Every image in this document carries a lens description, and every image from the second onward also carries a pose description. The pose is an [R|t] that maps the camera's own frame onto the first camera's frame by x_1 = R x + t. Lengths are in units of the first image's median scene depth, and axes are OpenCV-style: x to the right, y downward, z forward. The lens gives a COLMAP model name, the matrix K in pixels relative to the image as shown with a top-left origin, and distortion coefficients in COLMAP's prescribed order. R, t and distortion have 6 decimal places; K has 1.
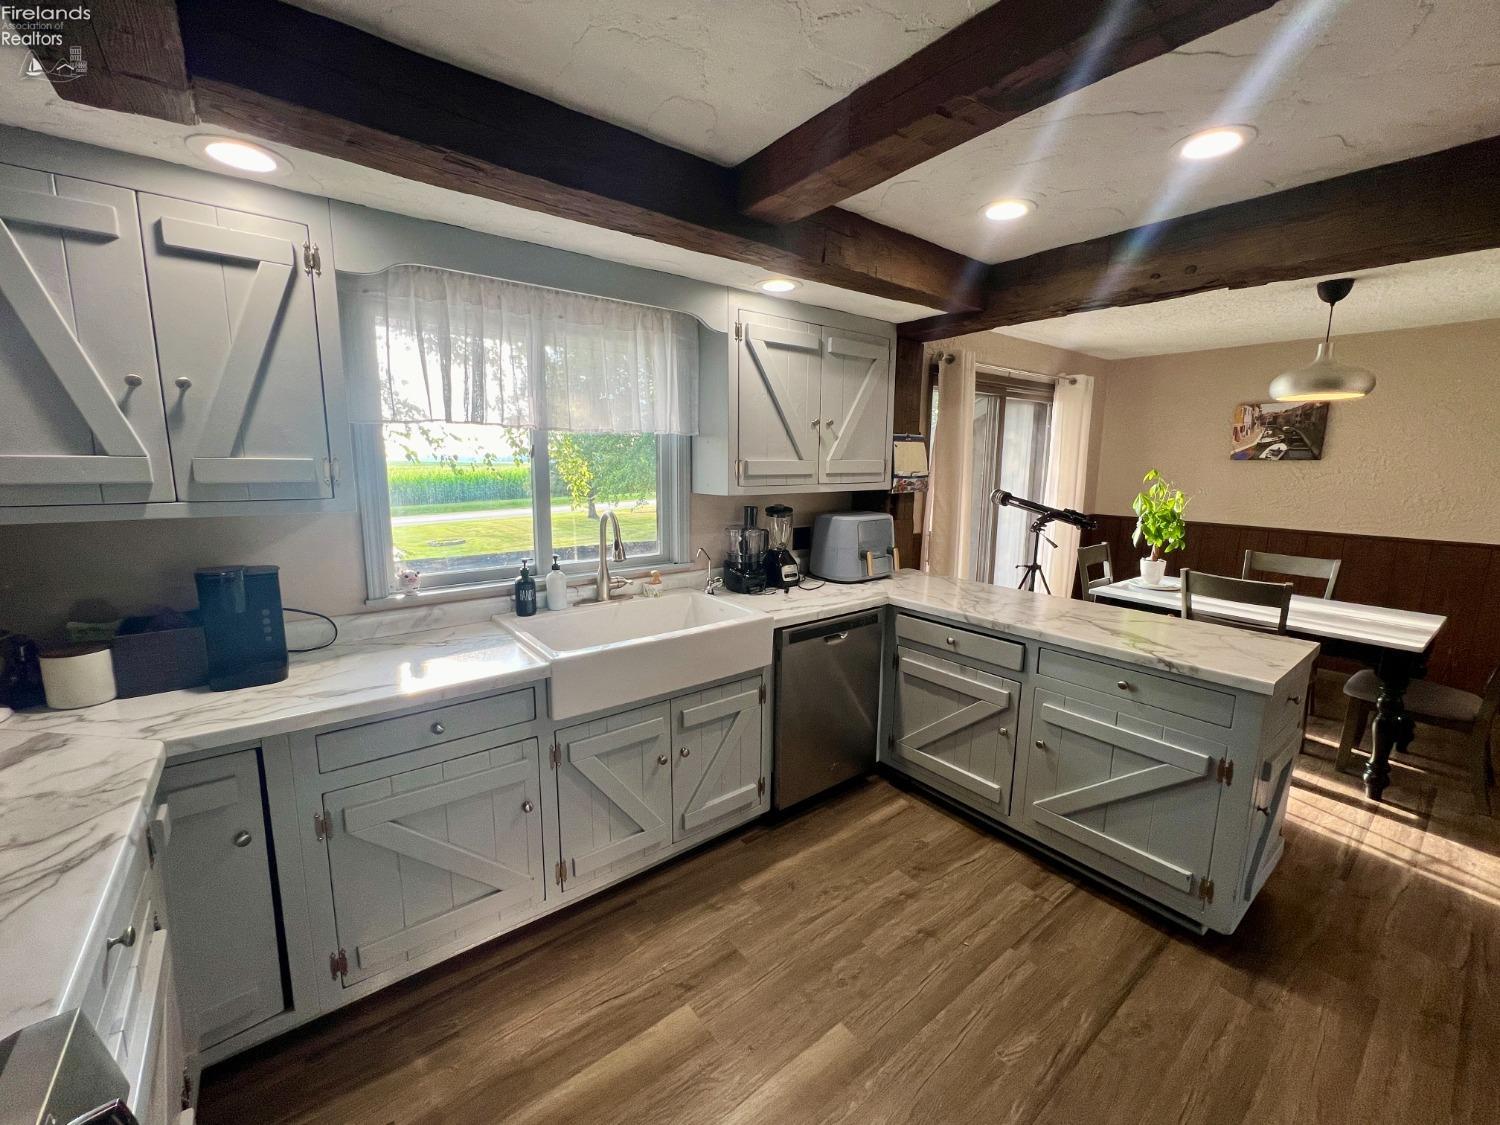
lens RADIAL K [[604.7, 0, 748.6], [0, 604.7, 556.6], [0, 0, 1]] dist [-0.002501, 0.000062]
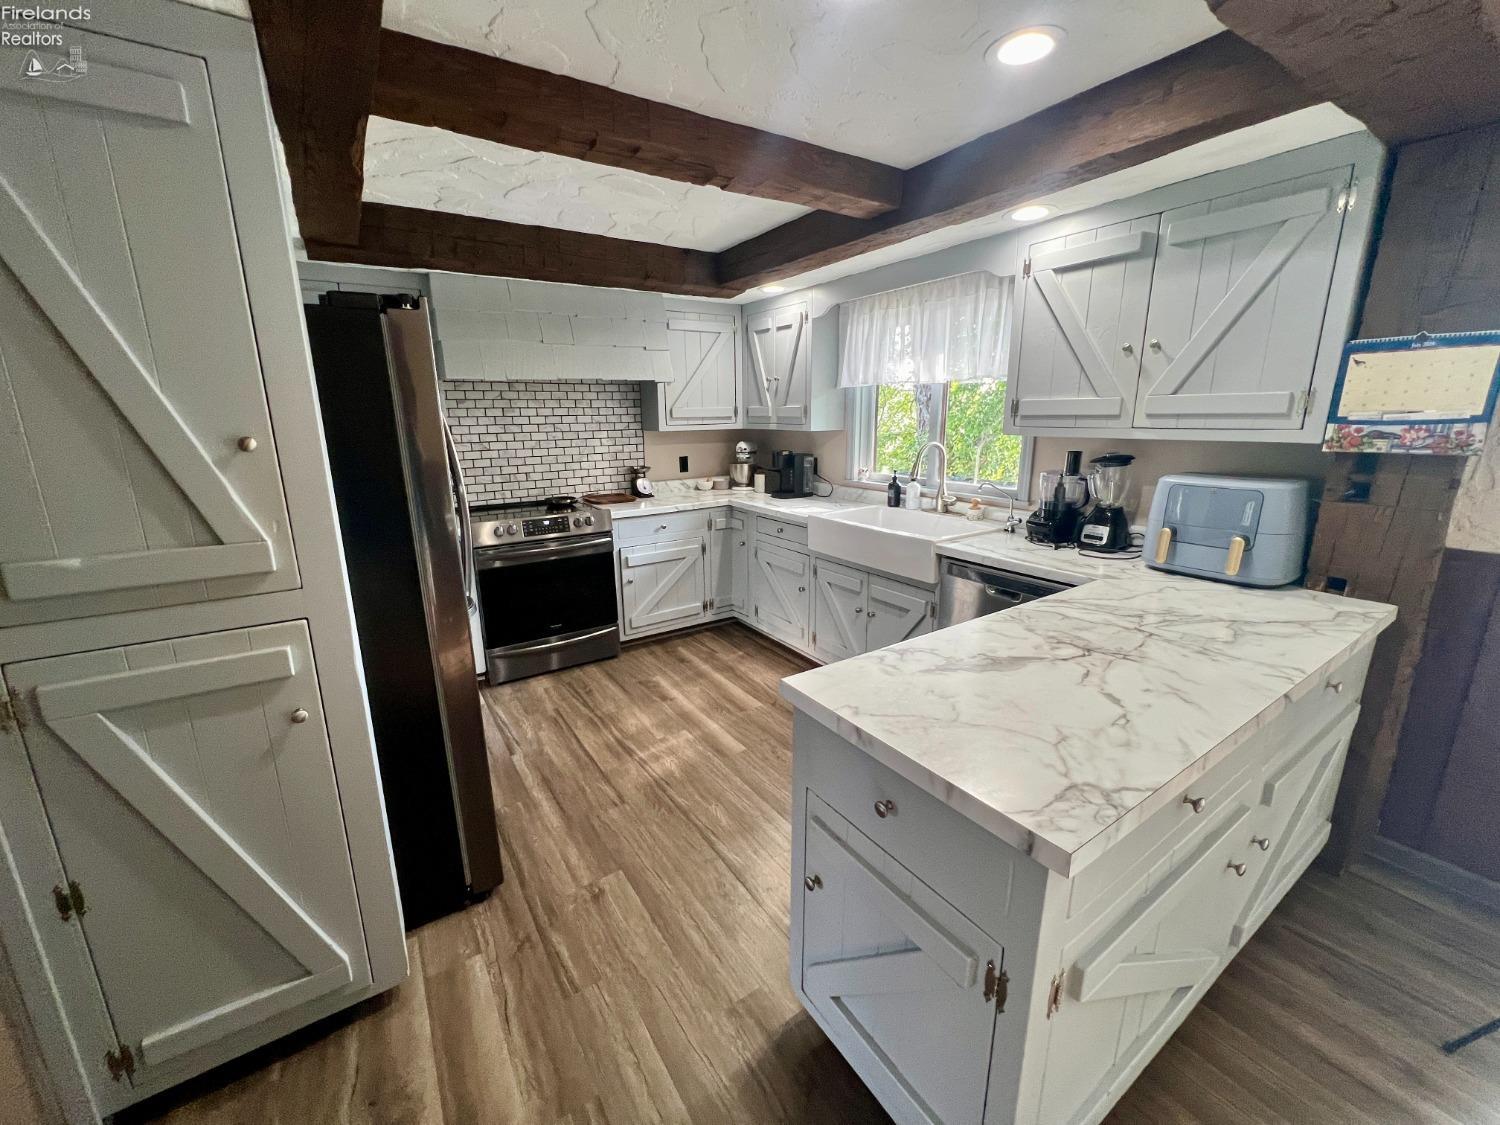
lens RADIAL K [[598.5, 0, 749.2], [0, 598.5, 557.7], [0, 0, 1]] dist [-0.002121, -0.000345]
pose [[-0.078734, 0.229131, -0.970206, 1.159288], [-0.146611, 0.959983, 0.238615, -0.087699], [0.986056, 0.161030, -0.041990, 0.708467]]
